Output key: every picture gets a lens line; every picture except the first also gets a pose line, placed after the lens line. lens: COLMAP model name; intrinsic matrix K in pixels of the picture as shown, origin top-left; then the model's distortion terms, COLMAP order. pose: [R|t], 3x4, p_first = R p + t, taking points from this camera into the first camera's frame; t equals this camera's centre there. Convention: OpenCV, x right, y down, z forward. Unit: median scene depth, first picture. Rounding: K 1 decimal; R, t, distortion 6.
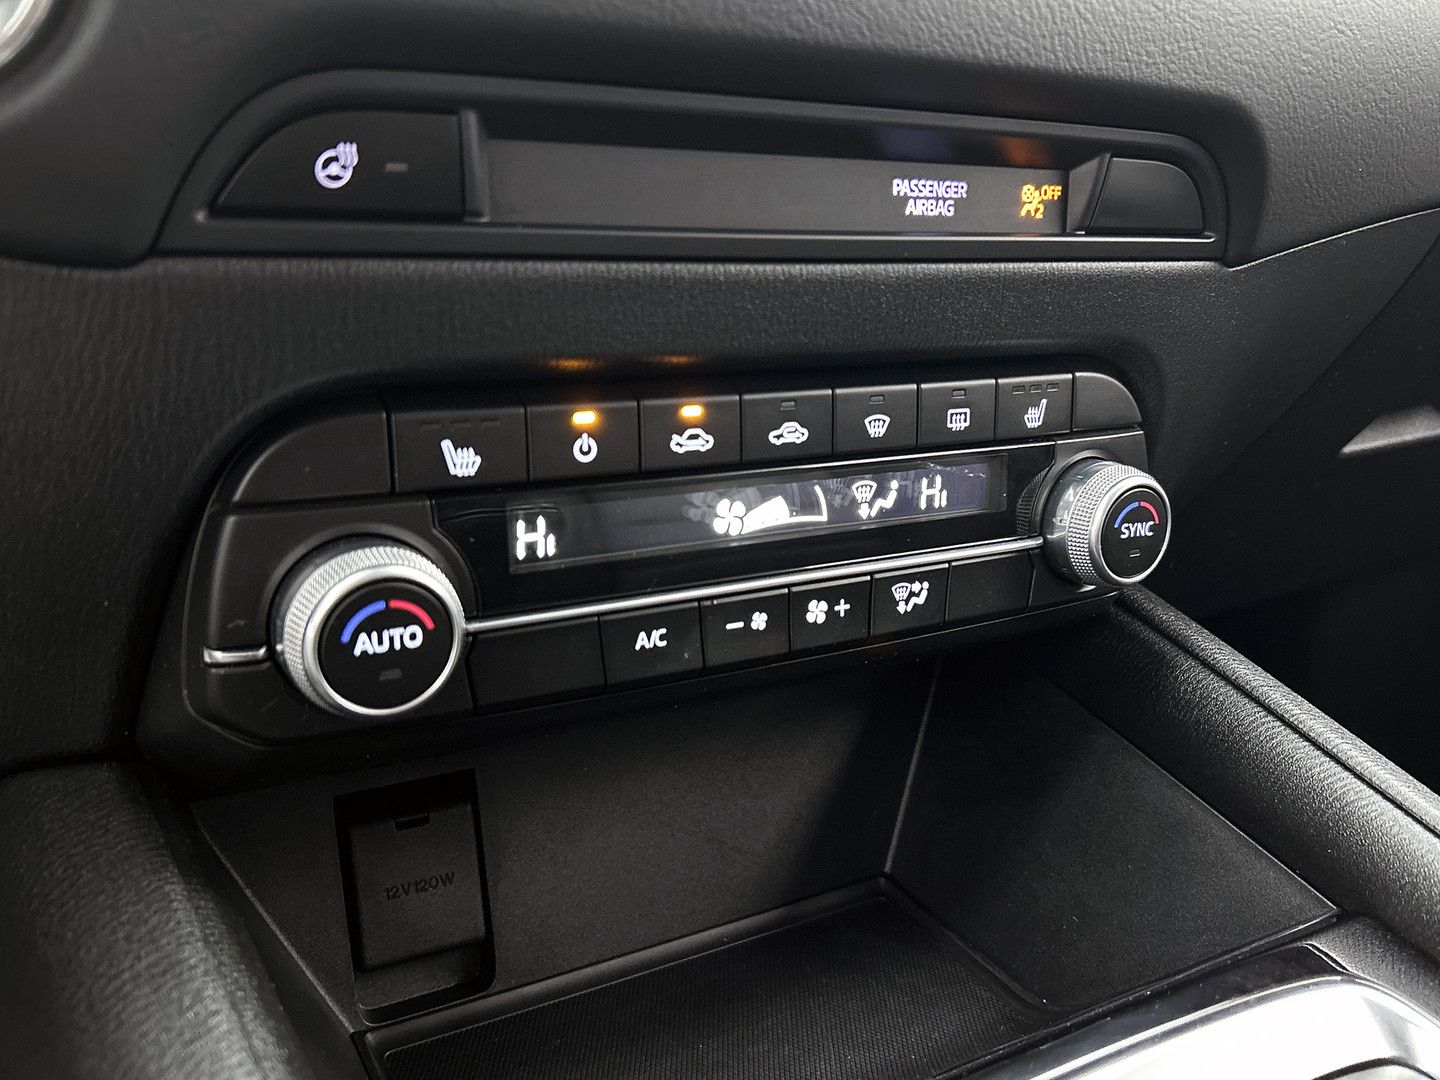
lens RADIAL K [[1286.3, 0, 732.9], [0, 1286.3, 539.0], [0, 0, 1]] dist [0.065719, -0.112266]
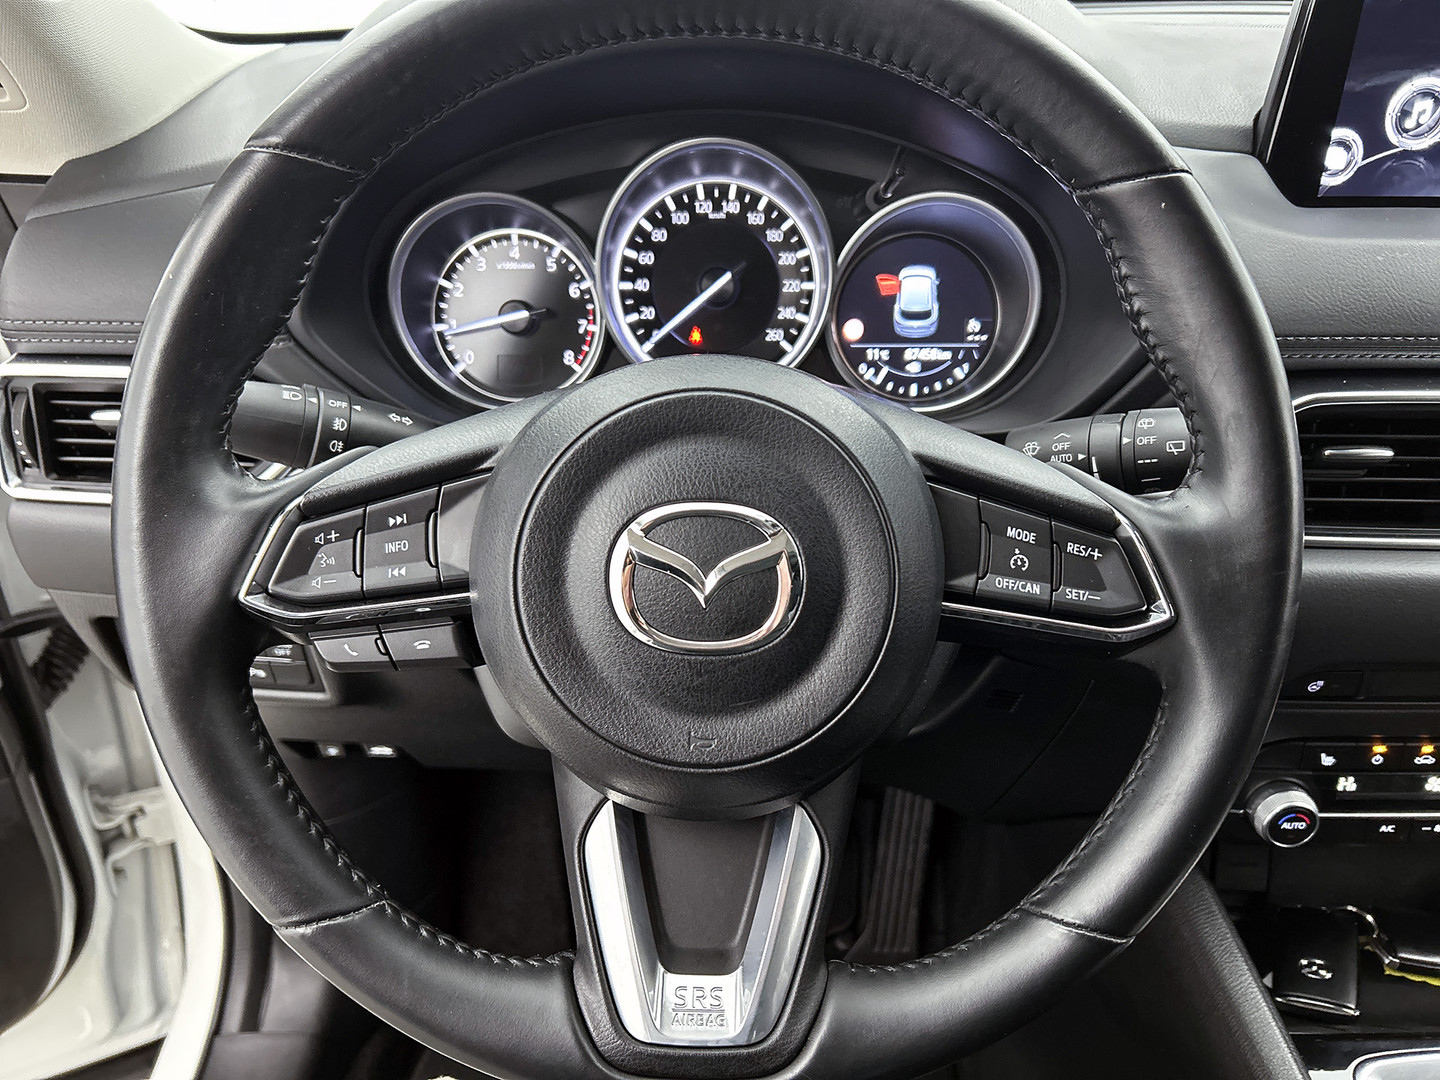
lens RADIAL K [[1120.8, 0, 719.6], [0, 1120.8, 537.5], [0, 0, 1]] dist [0.042558, -0.048607]
pose [[0.855000, 0.190573, -0.482345, -0.215598], [-0.113339, 0.976219, 0.184797, -0.715923], [0.506092, -0.103333, 0.856267, -1.445707]]
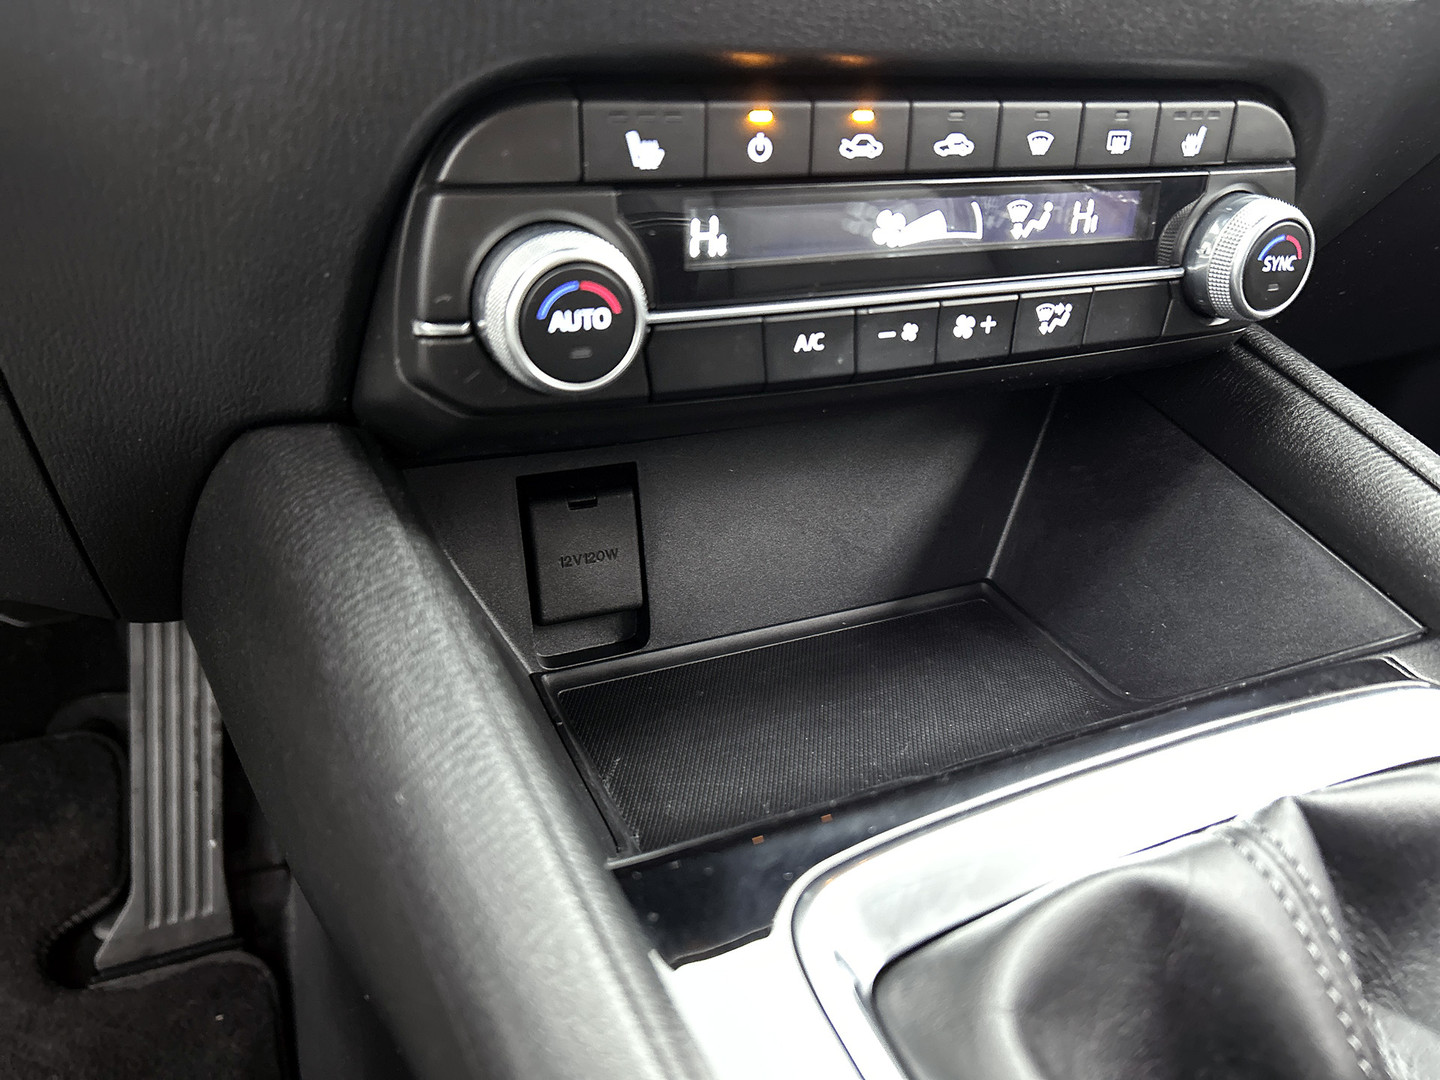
lens RADIAL K [[1120.8, 0, 724.3], [0, 1120.8, 542.1], [0, 0, 1]] dist [0.042558, -0.048607]
pose [[0.994809, 0.060910, -0.081519, -0.046635], [-0.042895, 0.977431, 0.206852, 0.048809], [0.092278, -0.202282, 0.974970, 0.043970]]
